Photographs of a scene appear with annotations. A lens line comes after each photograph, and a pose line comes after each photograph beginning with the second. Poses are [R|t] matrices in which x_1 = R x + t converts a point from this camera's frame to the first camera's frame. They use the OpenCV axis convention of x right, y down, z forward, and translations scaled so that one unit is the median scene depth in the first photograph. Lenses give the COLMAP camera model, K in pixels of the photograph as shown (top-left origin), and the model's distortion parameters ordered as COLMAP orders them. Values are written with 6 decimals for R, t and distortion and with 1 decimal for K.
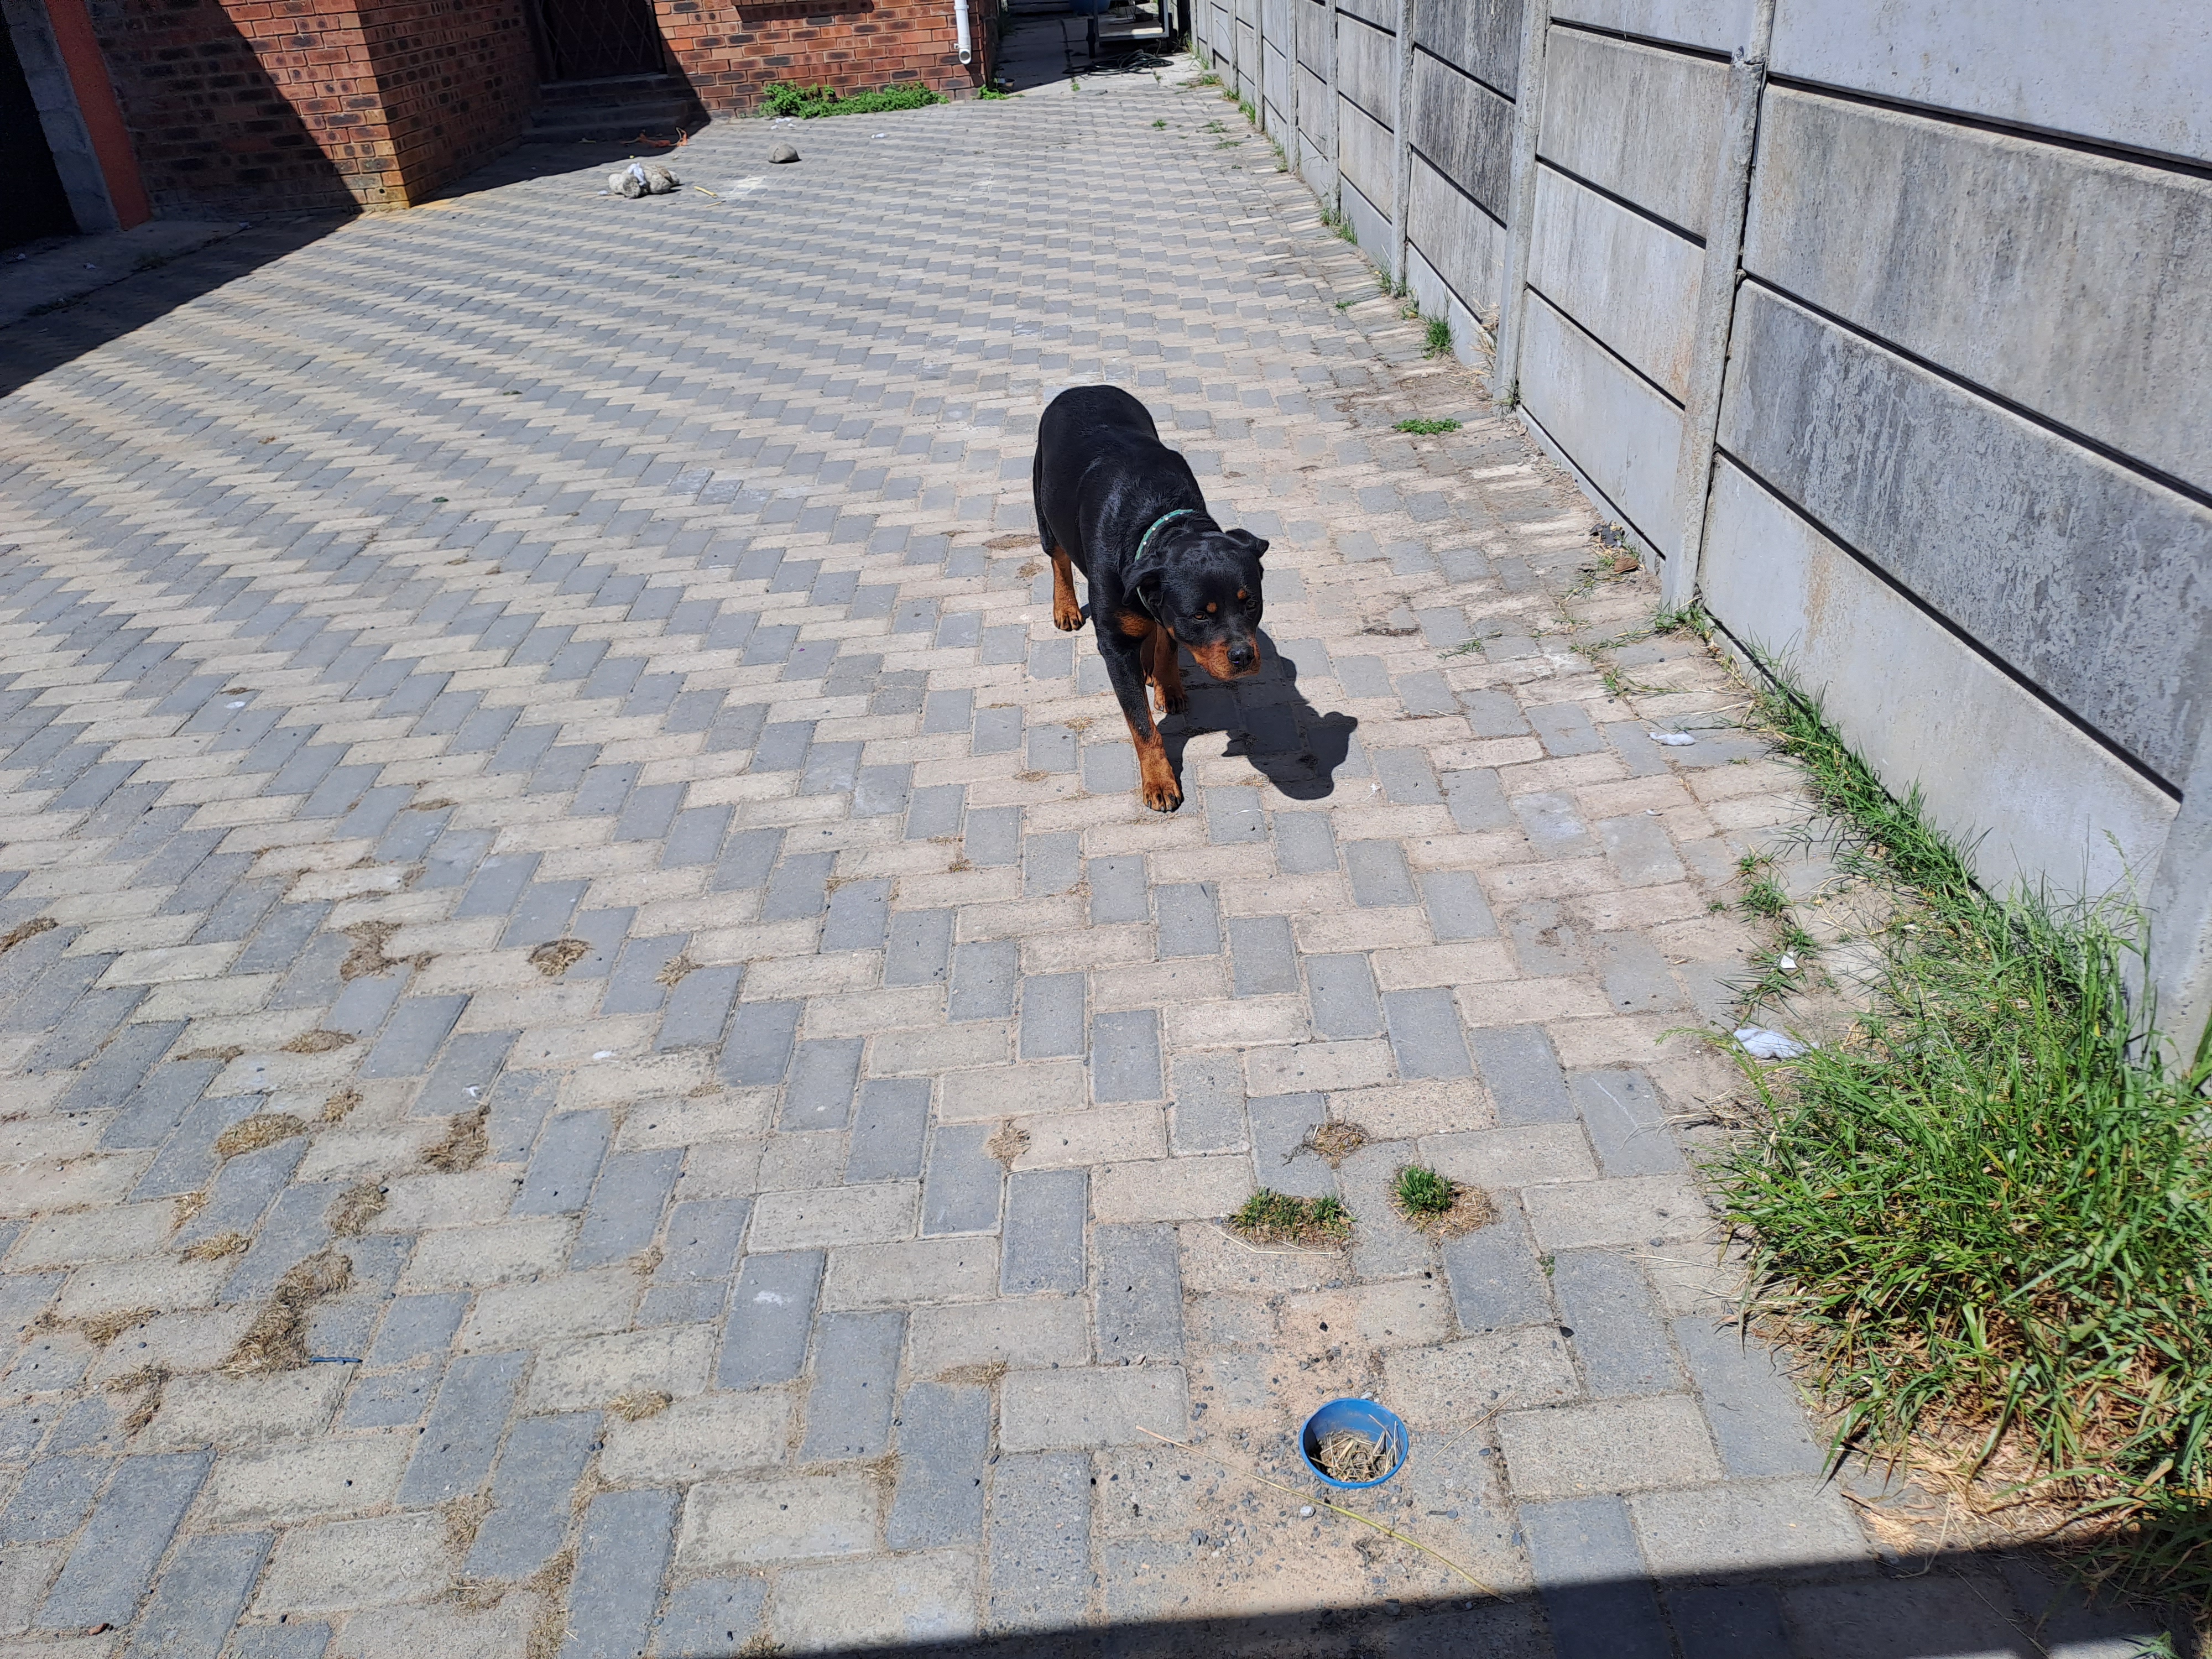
lens RADIAL K [[1612.3, 0, 1113.8], [0, 1612.3, 815.7], [0, 0, 1]] dist [0.072120, -0.068477]
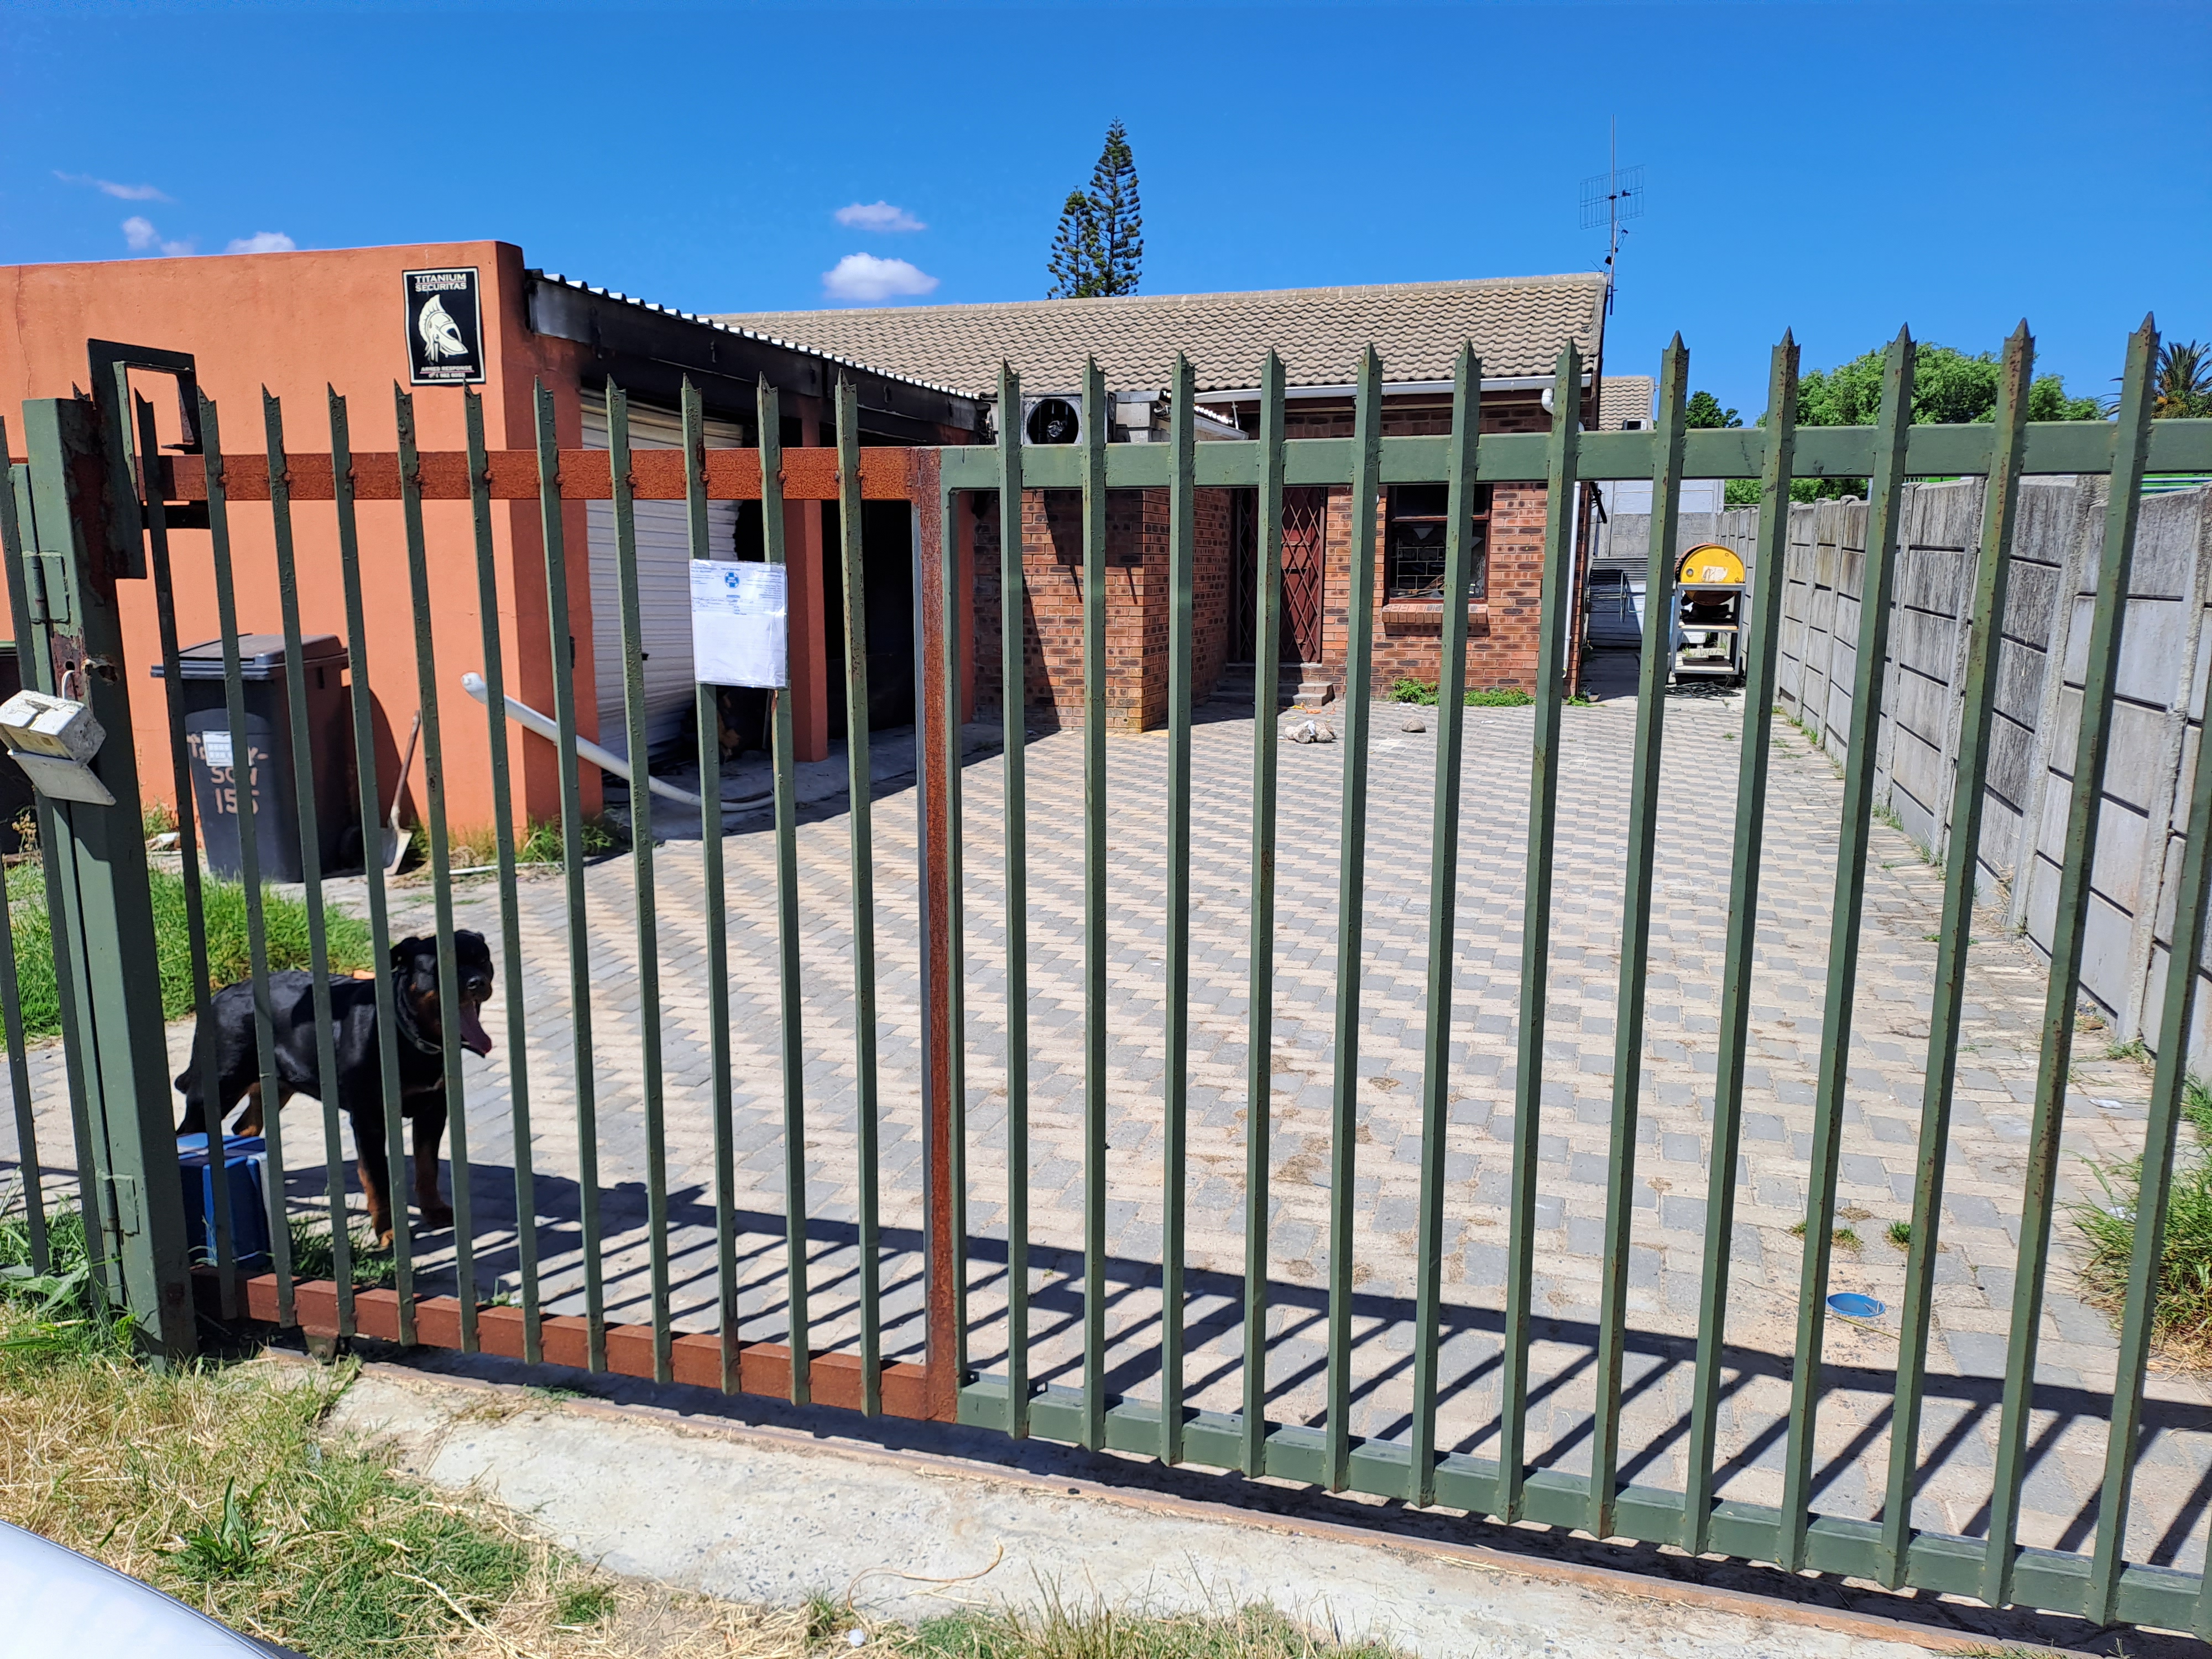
lens RADIAL K [[1612.3, 0, 1067.8], [0, 1612.3, 855.9], [0, 0, 1]] dist [0.072120, -0.068477]
pose [[0.936822, 0.136457, -0.322095, -0.095232], [-0.229894, 0.934174, -0.272887, 0.329689], [0.263655, 0.329694, 0.906525, -0.644681]]
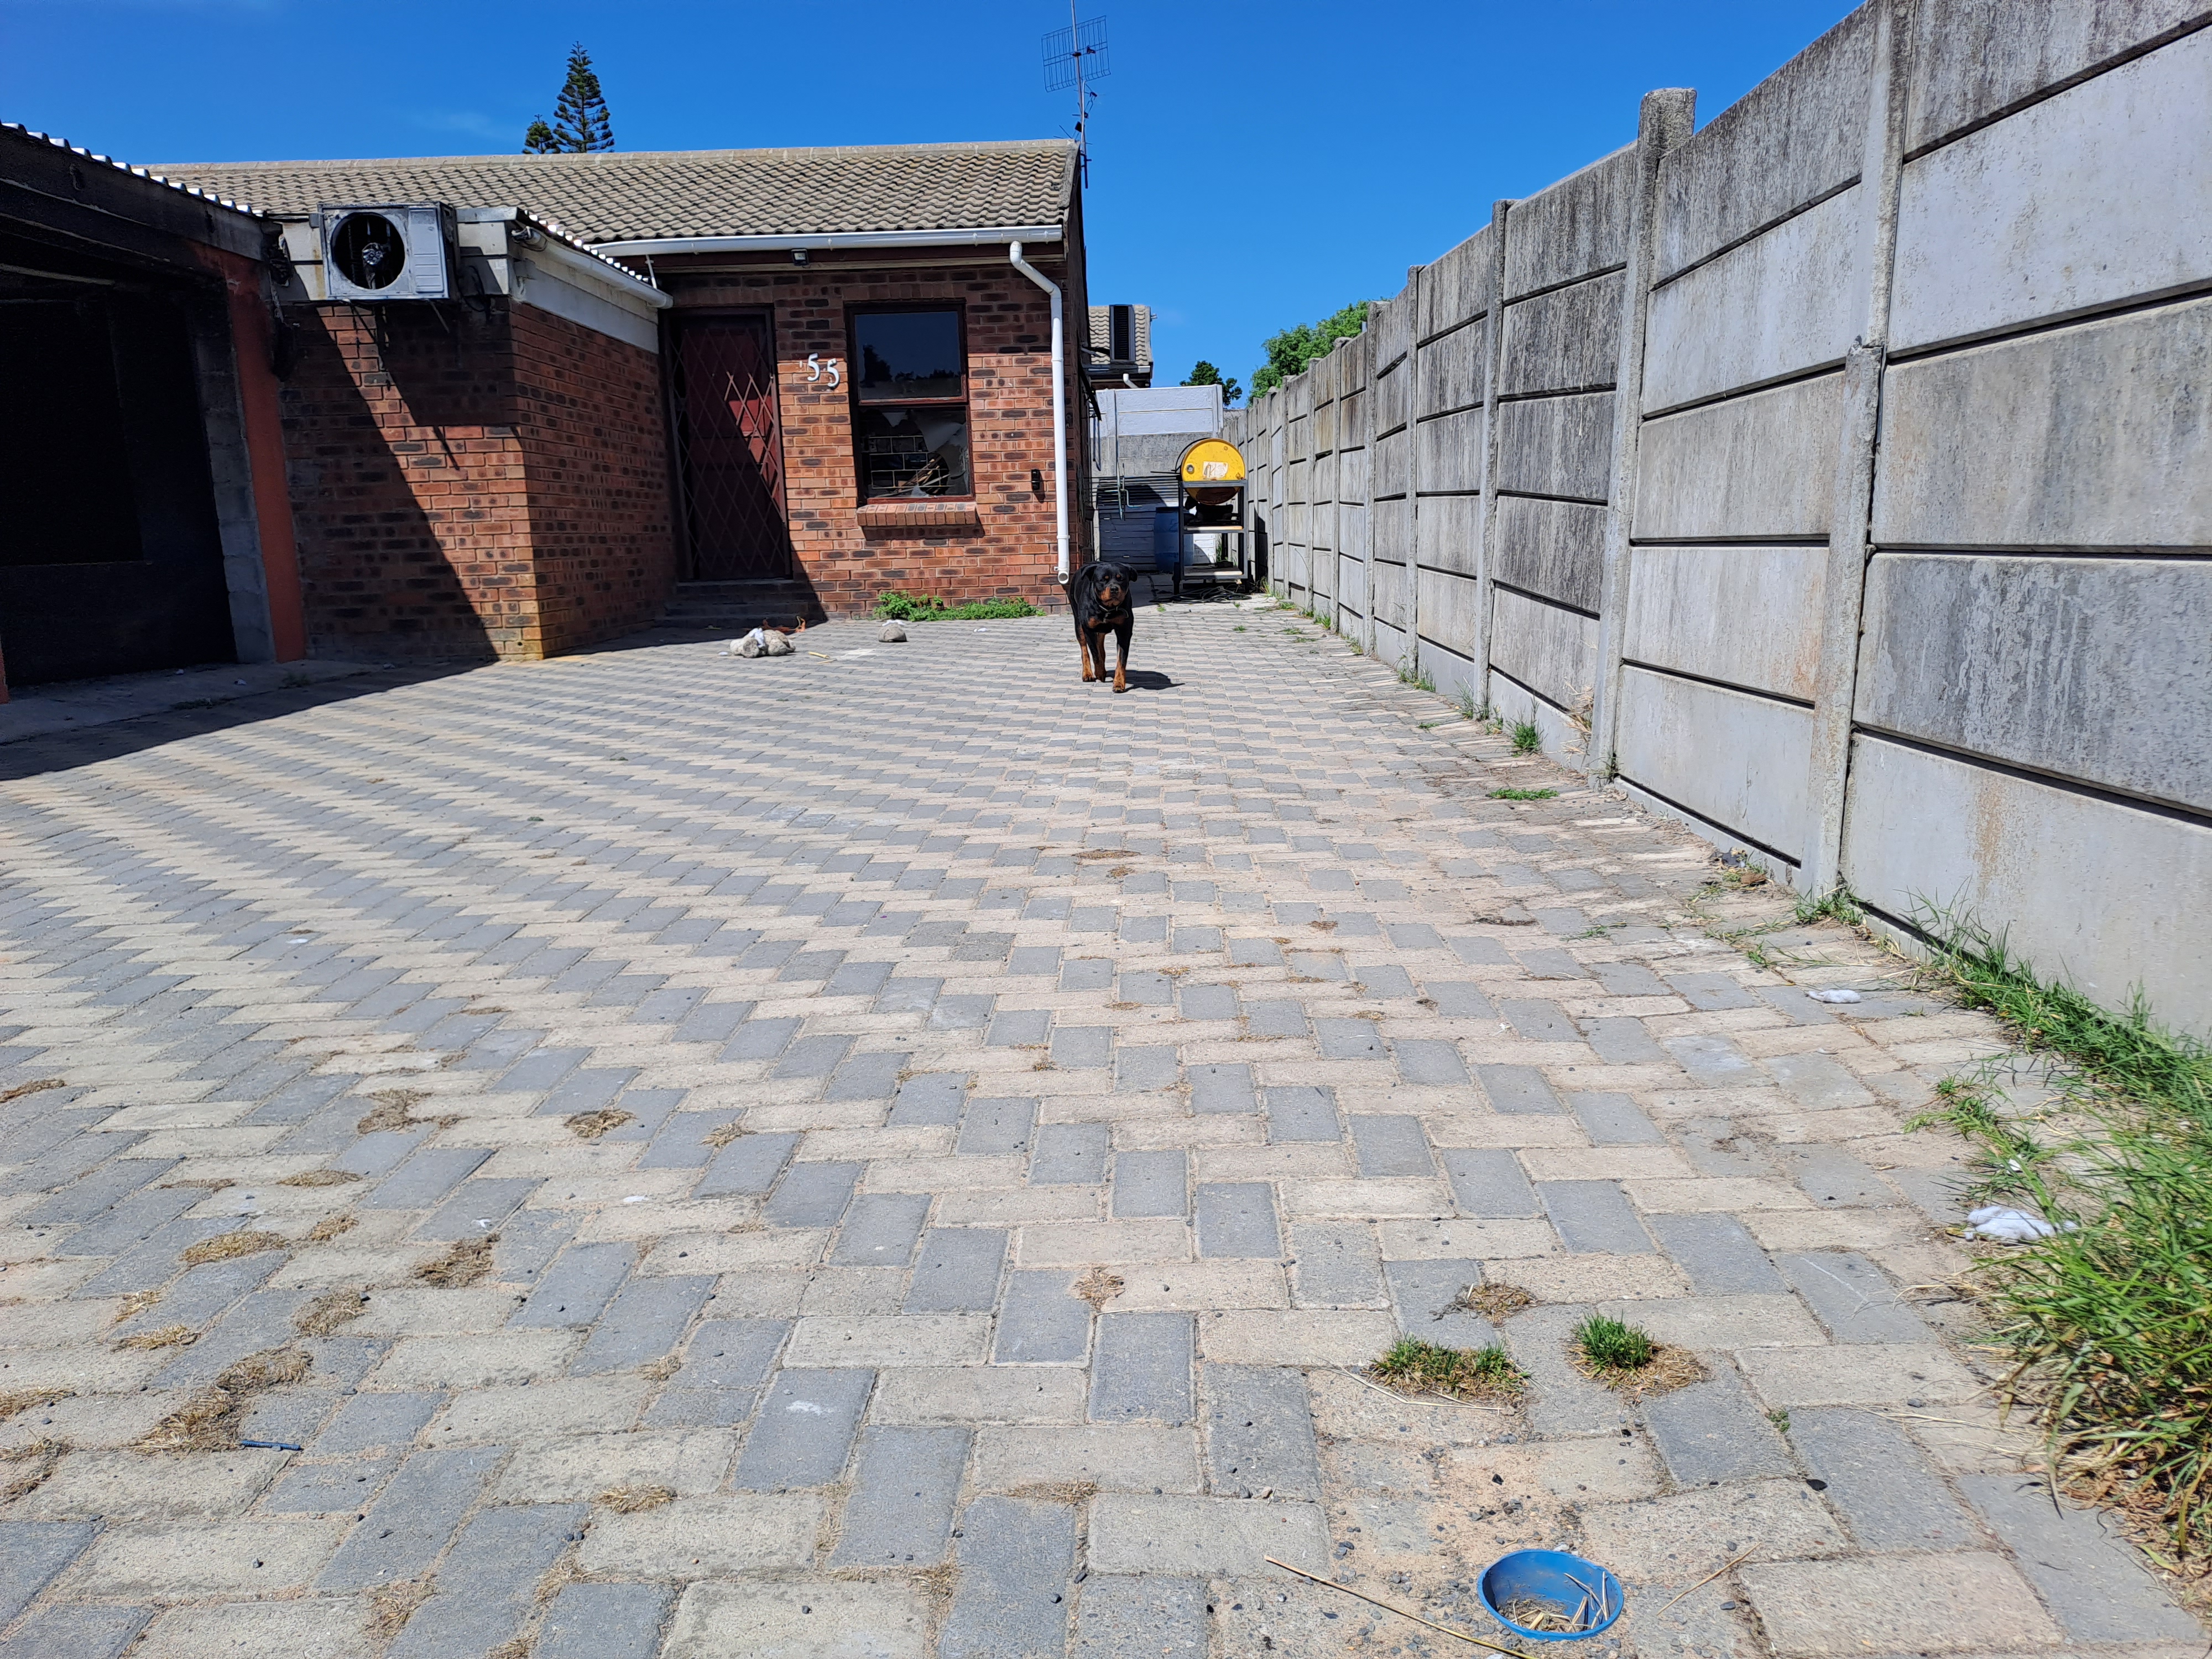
lens RADIAL K [[1612.3, 0, 1101.8], [0, 1612.3, 871.3], [0, 0, 1]] dist [0.072120, -0.068477]
pose [[0.997498, 0.055641, -0.043621, -0.024750], [-0.066079, 0.953120, -0.295289, 0.155689], [0.025146, 0.297433, 0.954412, 0.083547]]
